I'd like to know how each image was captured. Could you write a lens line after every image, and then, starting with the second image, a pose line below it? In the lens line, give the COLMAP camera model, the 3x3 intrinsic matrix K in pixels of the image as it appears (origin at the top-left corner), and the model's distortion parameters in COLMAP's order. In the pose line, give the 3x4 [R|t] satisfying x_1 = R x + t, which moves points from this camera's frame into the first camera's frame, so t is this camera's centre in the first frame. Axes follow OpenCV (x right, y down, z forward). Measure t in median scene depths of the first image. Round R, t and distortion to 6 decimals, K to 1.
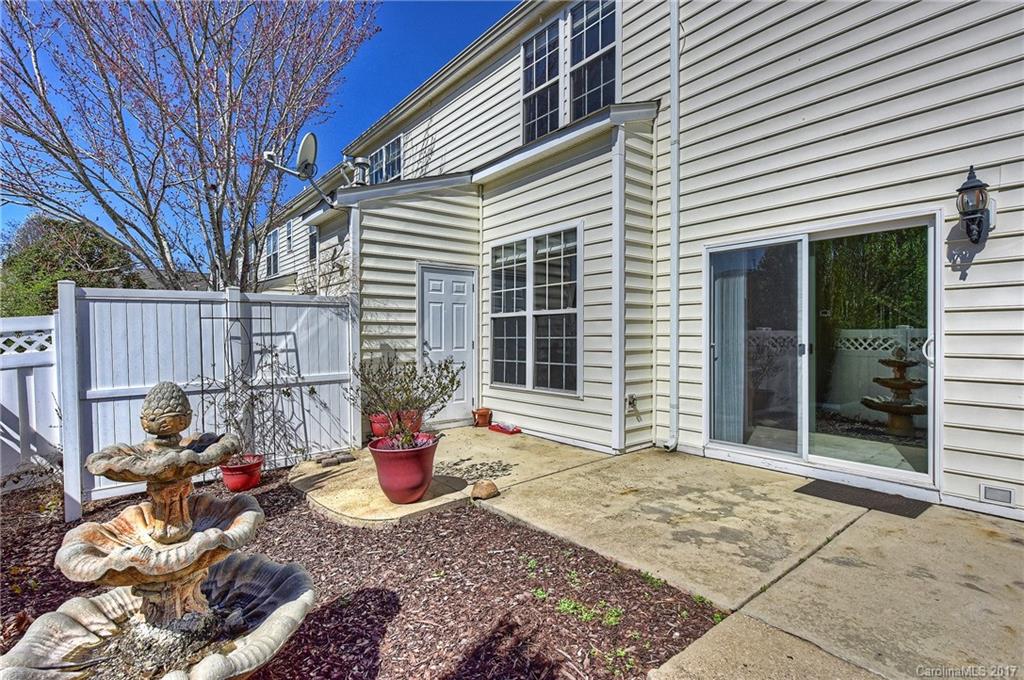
lens RADIAL K [[491.7, 0, 513.0], [0, 491.7, 339.8], [0, 0, 1]] dist [0.002657, 0.000147]
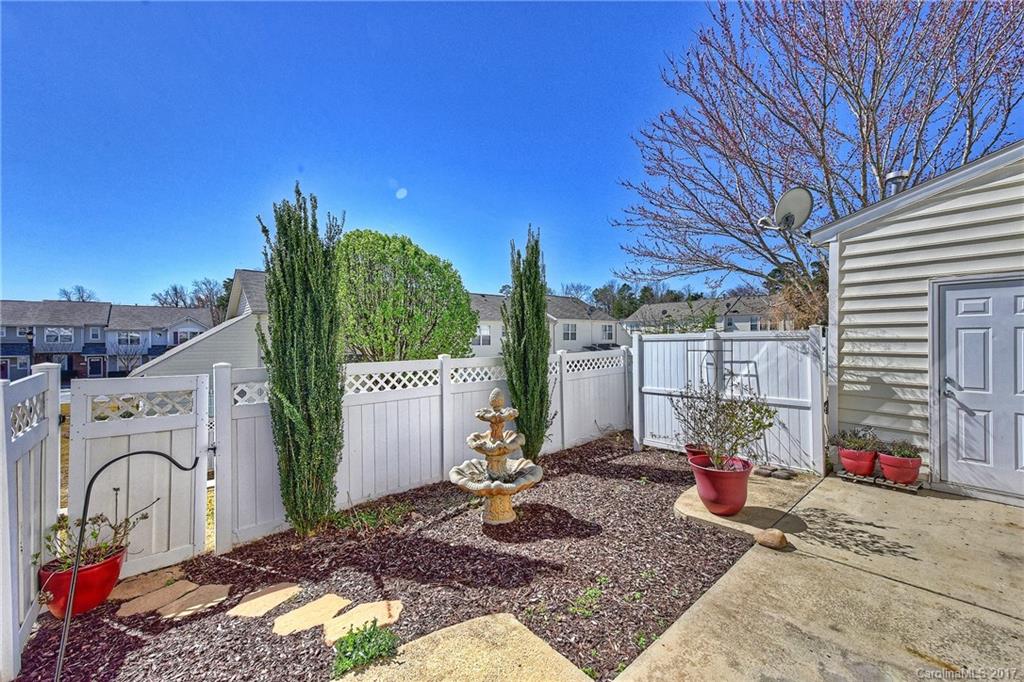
lens RADIAL K [[393.9, 0, 512.7], [0, 393.9, 338.5], [0, 0, 1]] dist [0.016873, 0.000150]
pose [[0.044296, -0.000610, -0.999018, 0.563184], [-0.006340, 0.999980, -0.000892, -0.071866], [0.998998, 0.006373, 0.044291, 0.347074]]
